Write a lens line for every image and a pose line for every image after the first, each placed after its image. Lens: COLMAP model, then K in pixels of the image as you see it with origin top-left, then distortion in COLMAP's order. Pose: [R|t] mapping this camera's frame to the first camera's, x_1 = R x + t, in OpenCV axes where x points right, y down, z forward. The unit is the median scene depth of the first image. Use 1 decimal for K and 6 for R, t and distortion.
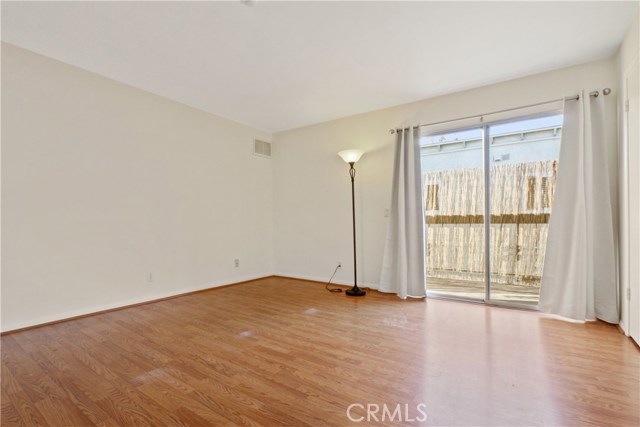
lens RADIAL K [[301.1, 0, 319.9], [0, 301.1, 225.4], [0, 0, 1]] dist [-0.001667, -0.000268]
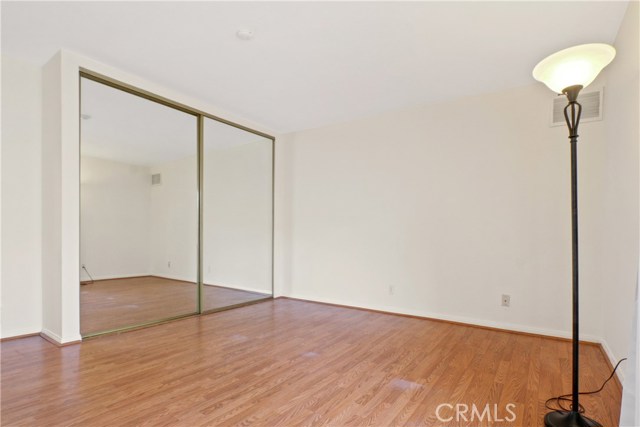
lens RADIAL K [[319.1, 0, 320.8], [0, 319.1, 224.1], [0, 0, 1]] dist [-0.002246, -0.000106]
pose [[-0.004921, -0.037580, -0.999281, 0.826744], [-0.013013, 0.999211, -0.037514, -0.021373], [0.999903, 0.012819, -0.005406, 1.071469]]
